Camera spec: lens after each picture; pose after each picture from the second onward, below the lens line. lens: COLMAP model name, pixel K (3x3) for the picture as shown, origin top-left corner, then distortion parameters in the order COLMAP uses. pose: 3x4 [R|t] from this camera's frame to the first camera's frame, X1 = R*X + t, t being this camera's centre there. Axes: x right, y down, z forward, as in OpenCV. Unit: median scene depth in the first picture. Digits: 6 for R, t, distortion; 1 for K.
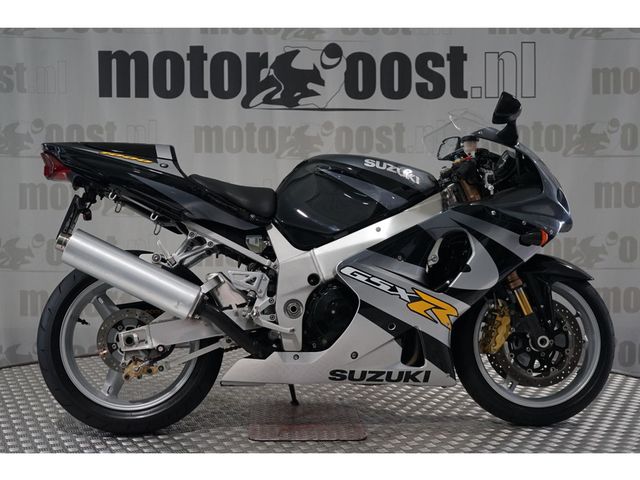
lens RADIAL K [[1027.4, 0, 320.4], [0, 1027.4, 239.2], [0, 0, 1]] dist [-0.001190, 0.000000]
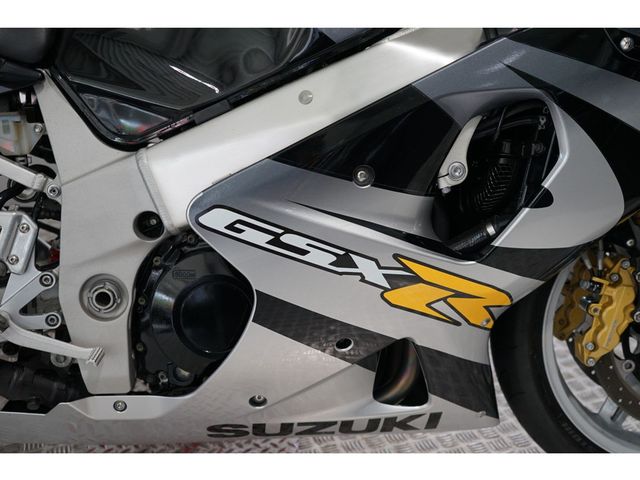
lens RADIAL K [[807.6, 0, 315.7], [0, 807.6, 245.9], [0, 0, 1]] dist [0.002728, 0.000000]
pose [[0.997041, -0.002300, -0.076834, 0.082159], [0.024450, 0.957130, 0.288624, -0.042254], [0.072876, -0.289648, 0.954355, 0.704818]]
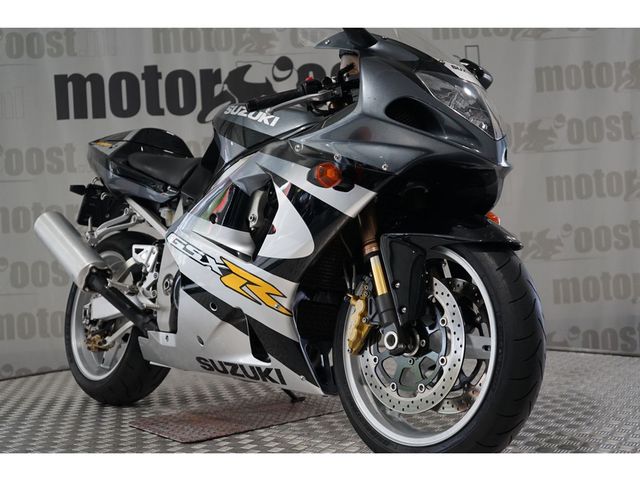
lens RADIAL K [[807.6, 0, 318.4], [0, 807.6, 240.9], [0, 0, 1]] dist [0.002728, 0.000000]
pose [[0.577819, -0.043798, -0.814989, 0.627207], [0.007112, 0.998791, -0.048633, 0.064866], [0.816134, 0.022305, 0.577432, 0.696463]]
